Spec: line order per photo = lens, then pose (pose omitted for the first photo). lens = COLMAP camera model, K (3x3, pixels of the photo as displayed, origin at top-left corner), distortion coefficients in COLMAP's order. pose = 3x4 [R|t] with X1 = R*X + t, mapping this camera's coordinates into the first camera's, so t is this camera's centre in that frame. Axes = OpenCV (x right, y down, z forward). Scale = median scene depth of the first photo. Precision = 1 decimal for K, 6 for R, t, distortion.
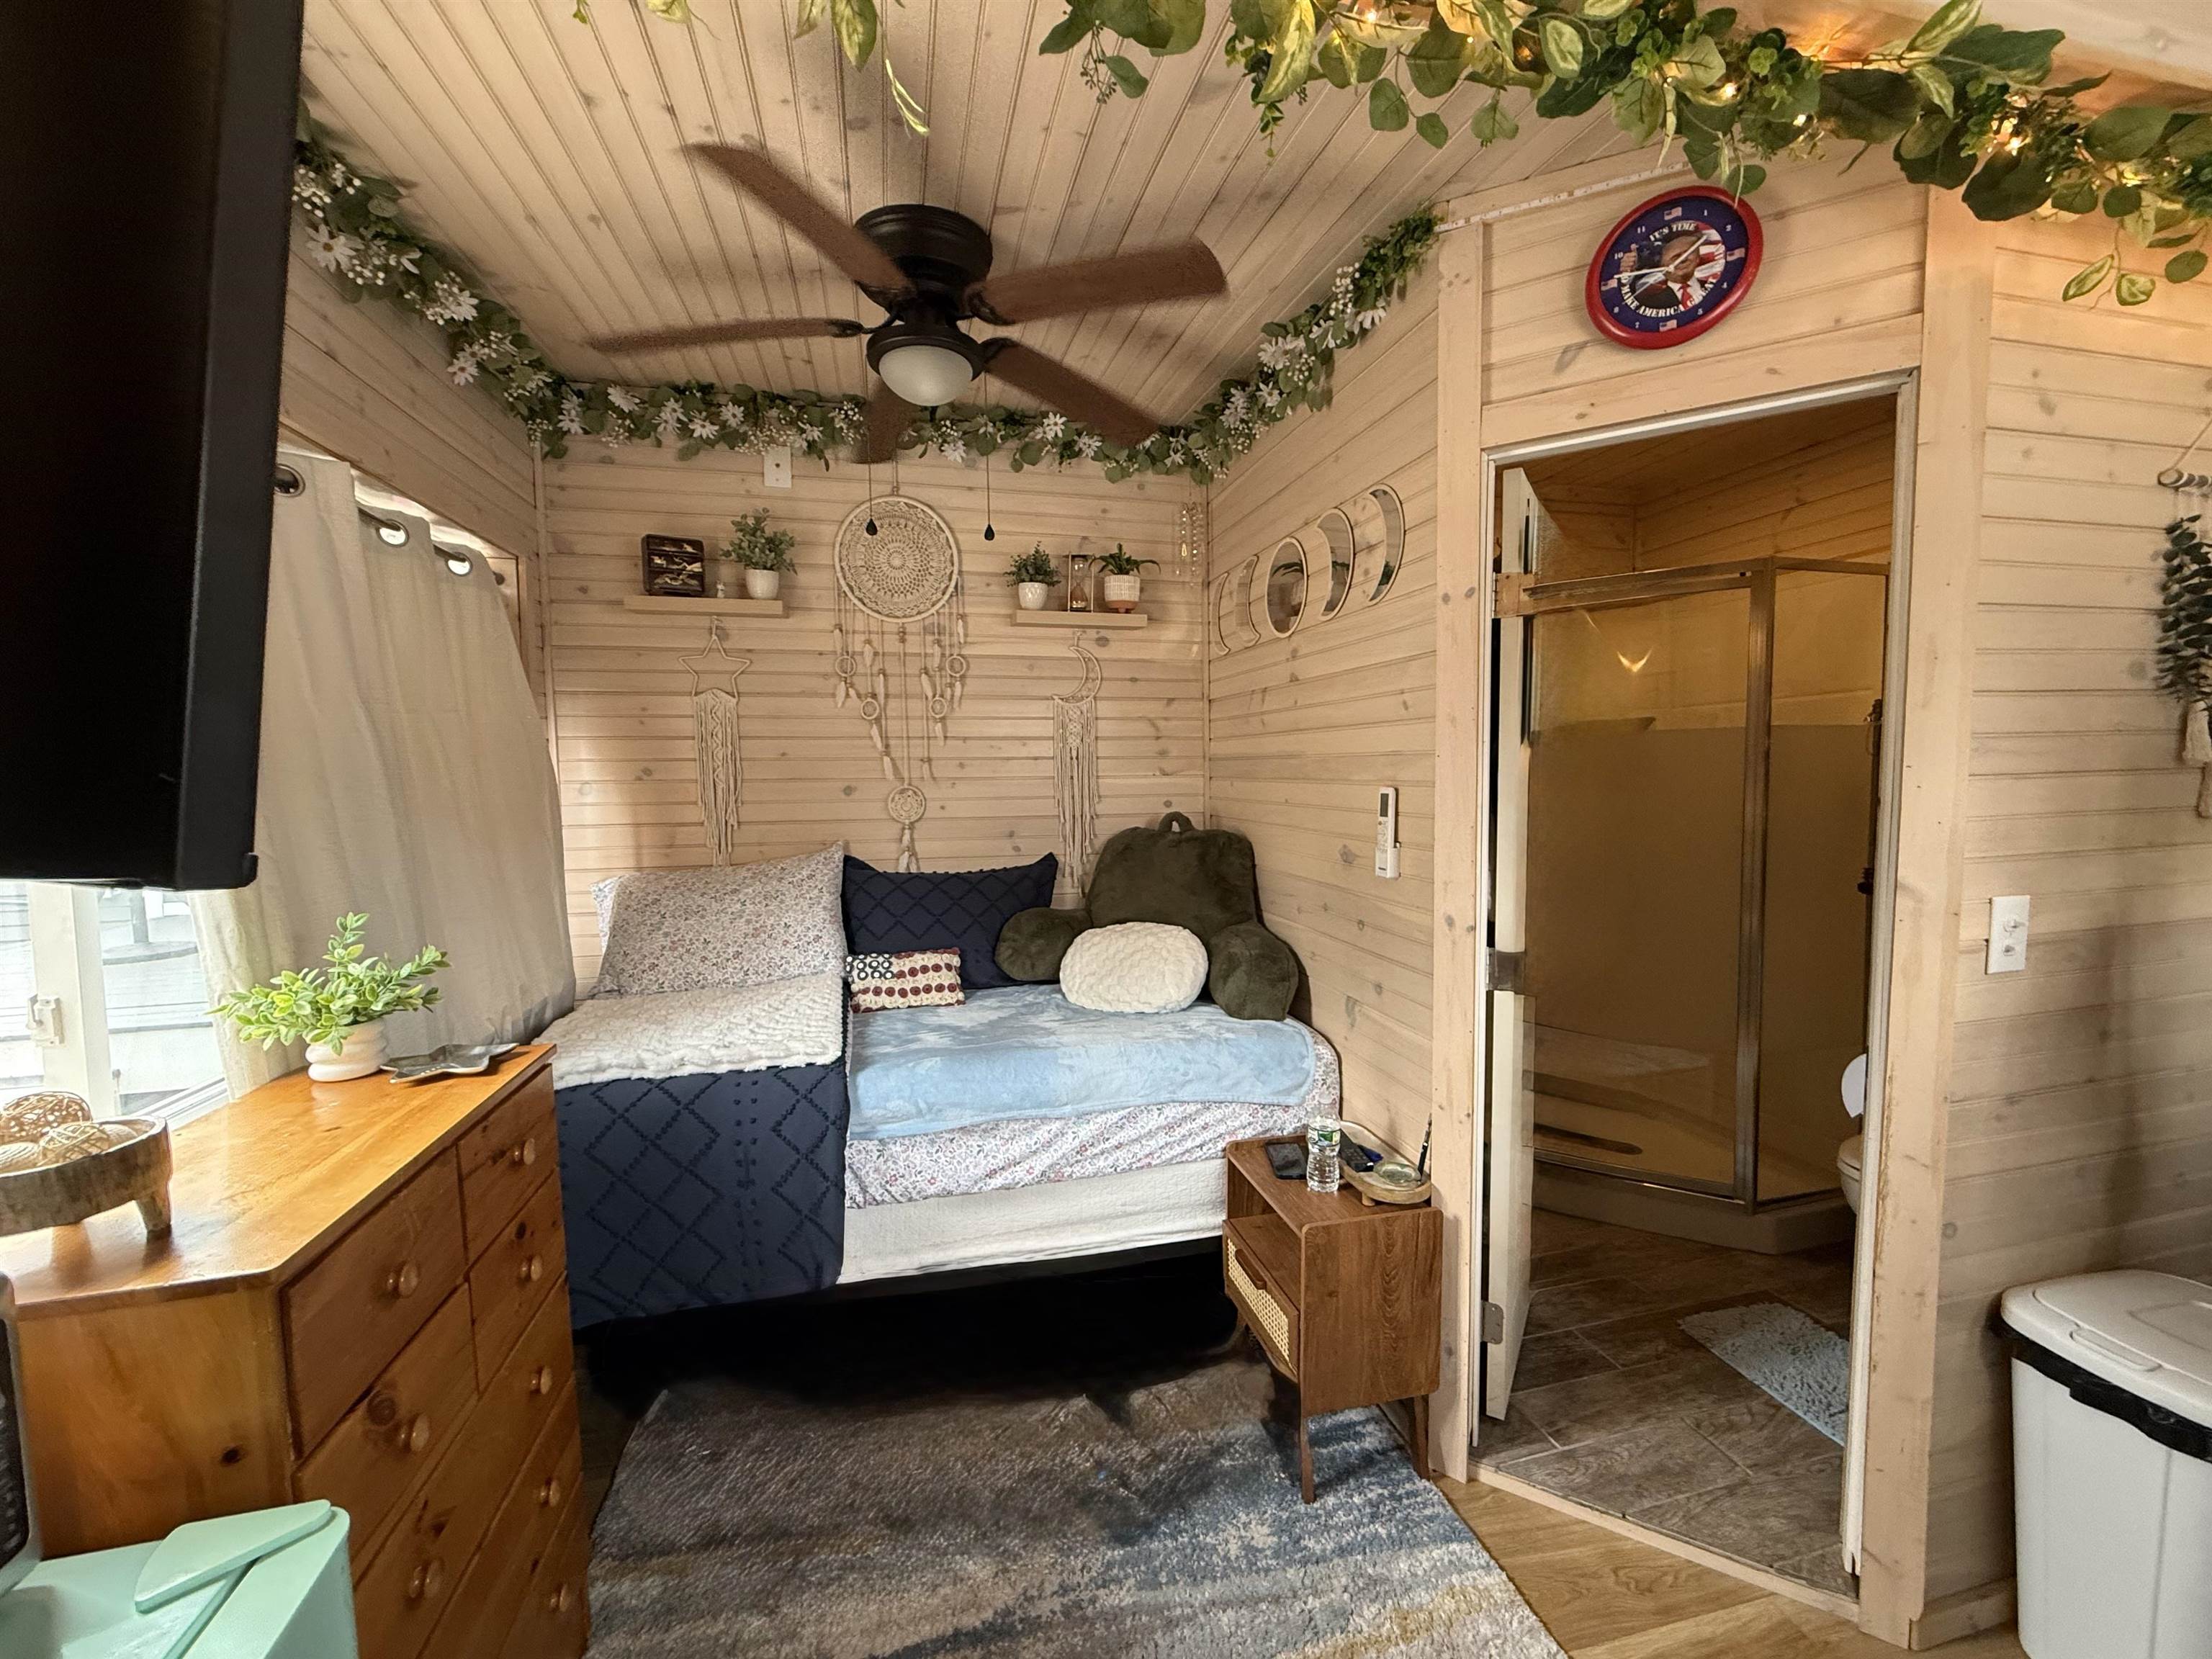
lens RADIAL K [[874.7, 0, 1099.9], [0, 874.7, 828.7], [0, 0, 1]] dist [0.000156, 0.000112]
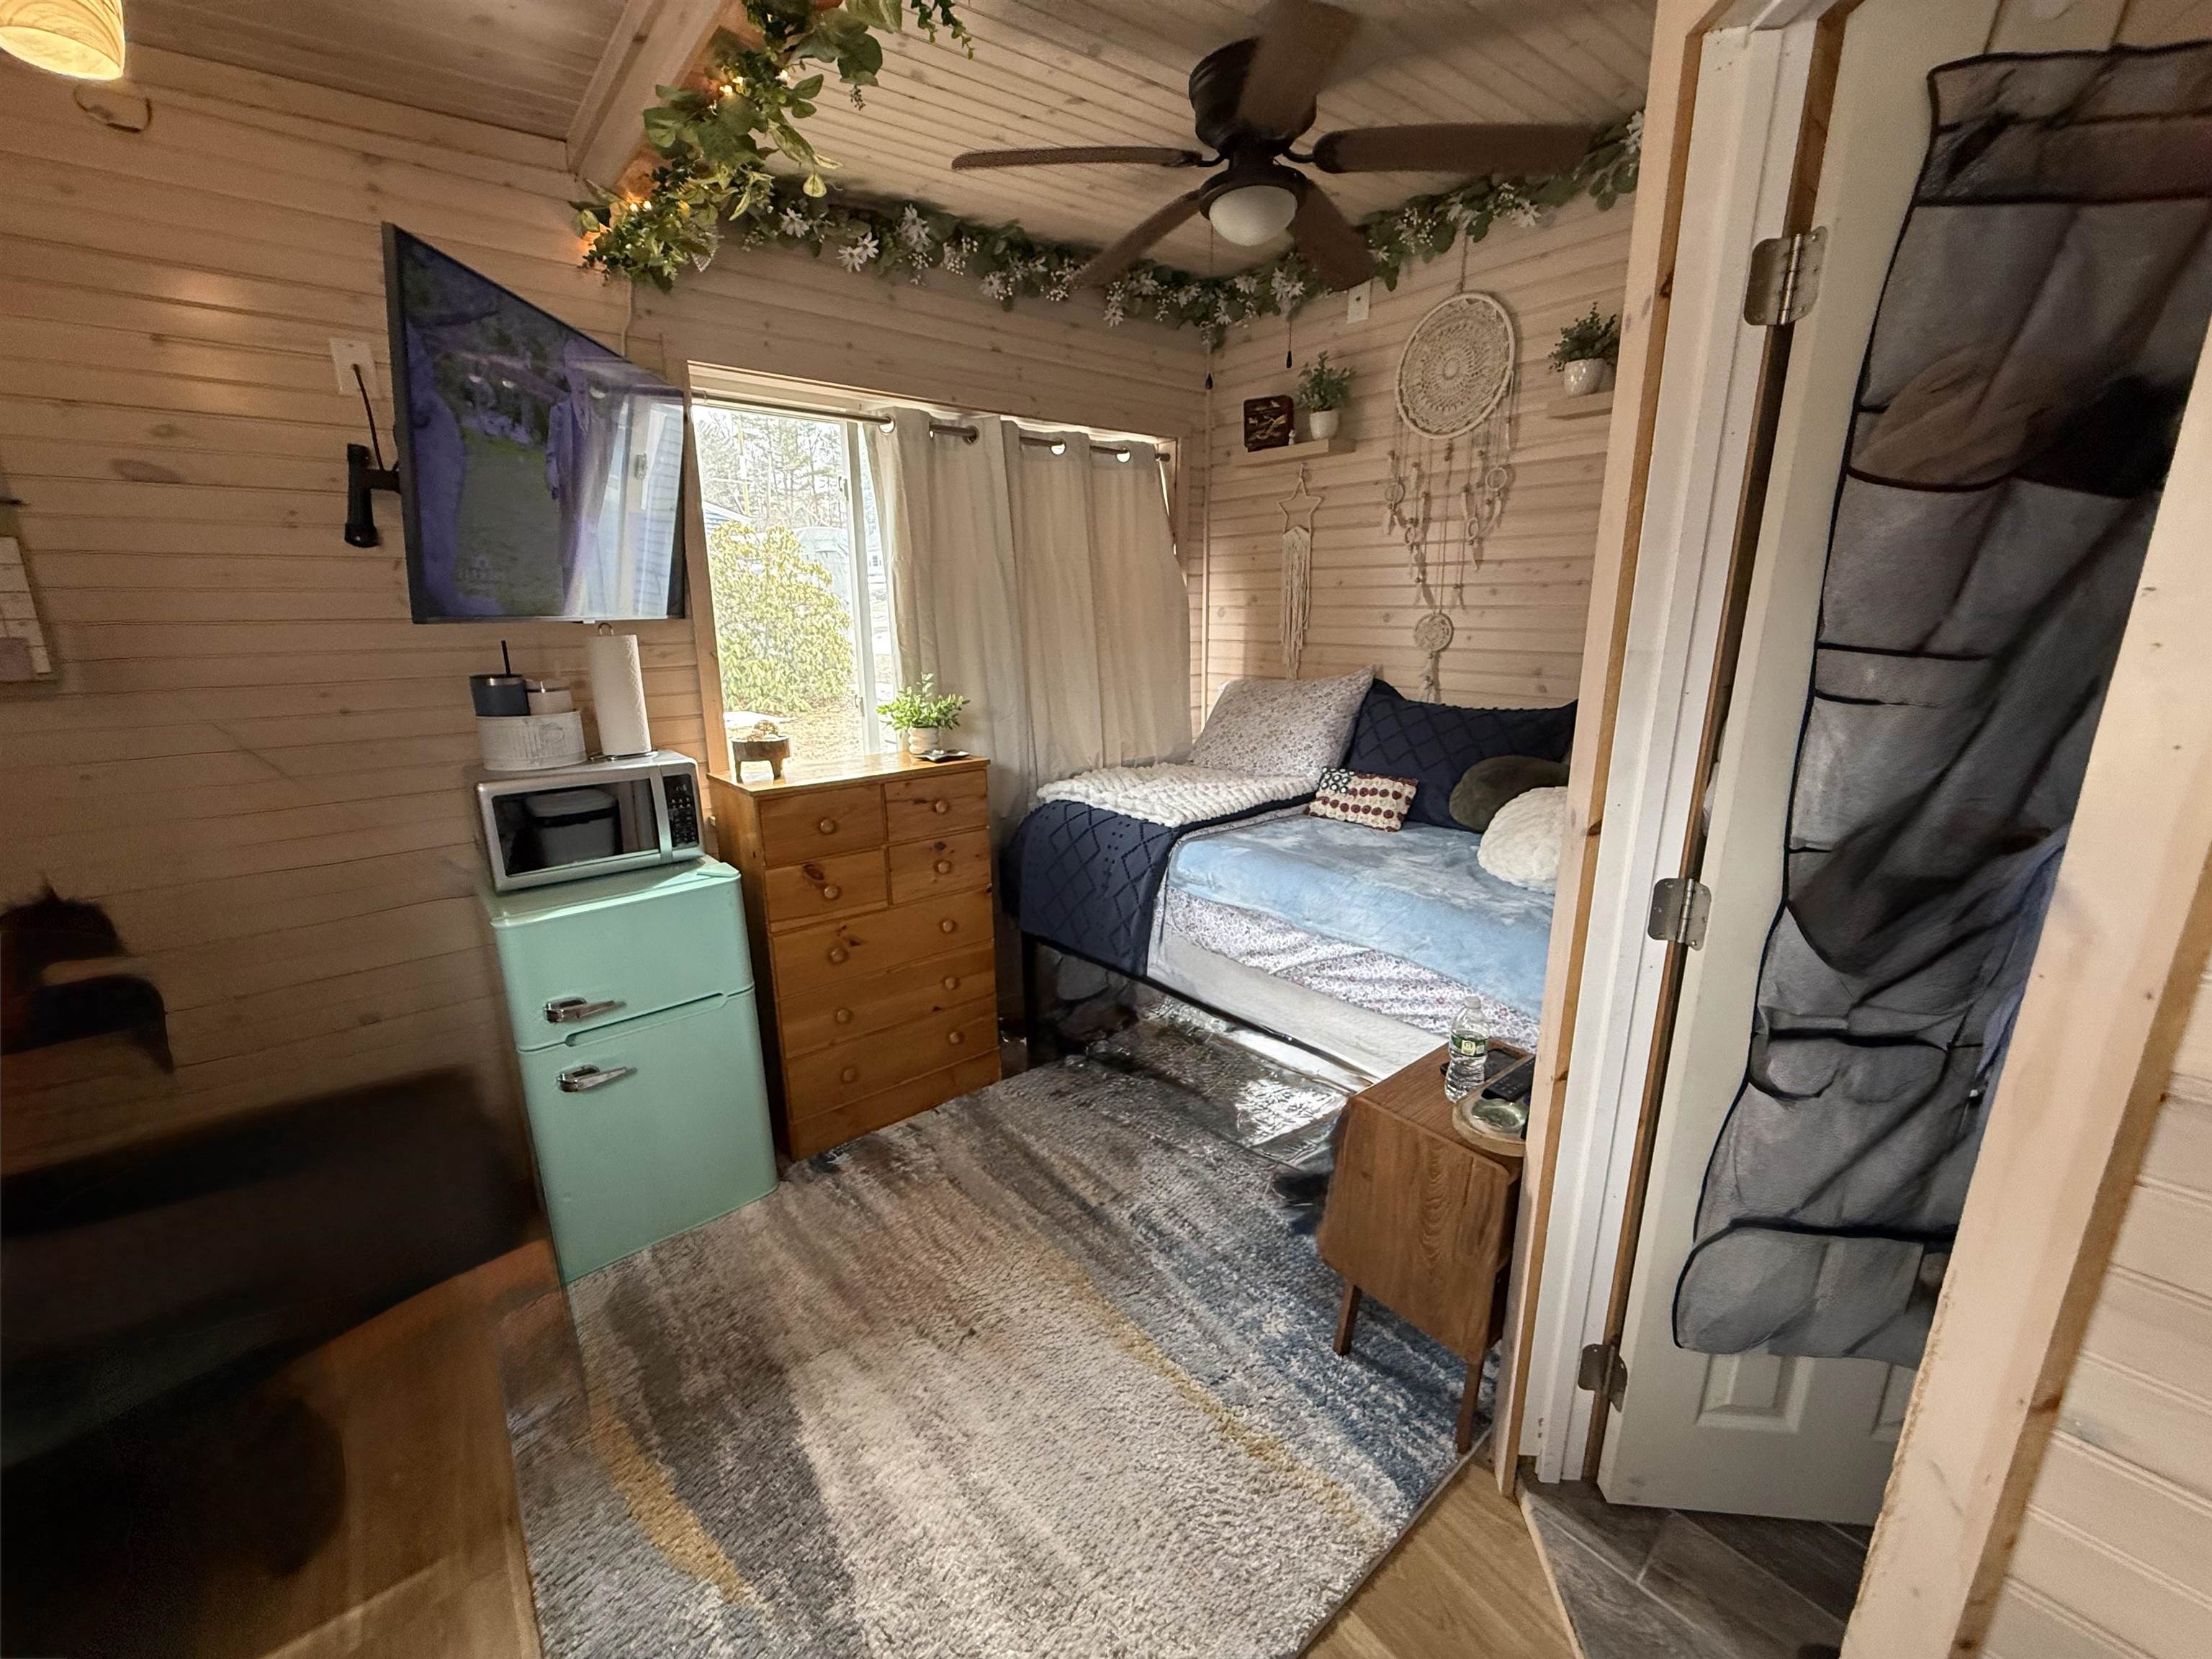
lens RADIAL K [[874.7, 0, 1101.3], [0, 874.7, 828.4], [0, 0, 1]] dist [0.000156, 0.000112]
pose [[0.442577, 0.228019, -0.867256, 0.885370], [-0.058933, 0.972436, 0.225599, -0.023705], [0.894792, -0.048735, 0.443816, 0.356887]]
